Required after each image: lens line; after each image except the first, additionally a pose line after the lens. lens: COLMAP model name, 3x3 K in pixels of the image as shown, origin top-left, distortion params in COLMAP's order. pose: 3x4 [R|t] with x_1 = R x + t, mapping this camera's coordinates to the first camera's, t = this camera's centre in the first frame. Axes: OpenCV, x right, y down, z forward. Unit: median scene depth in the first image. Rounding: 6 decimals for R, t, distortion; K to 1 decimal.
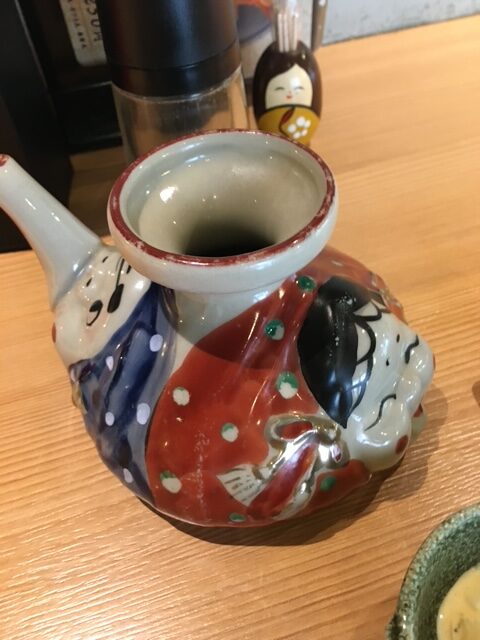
lens RADIAL K [[542.2, 0, 240.0], [0, 542.2, 320.0], [0, 0, 1]] dist [0.040428, -0.042528]
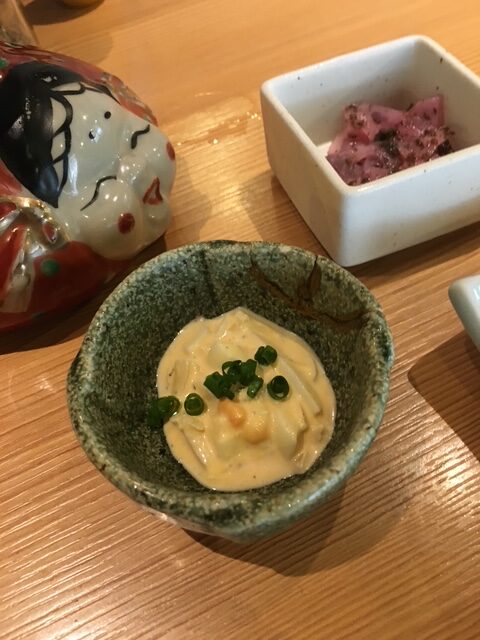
lens RADIAL K [[542.2, 0, 240.0], [0, 542.2, 320.0], [0, 0, 1]] dist [0.040428, -0.042528]
pose [[0.988153, -0.139283, 0.064459, 0.431645], [0.134110, 0.987842, 0.078632, 0.368343], [-0.074627, -0.069056, 0.994818, -0.013818]]
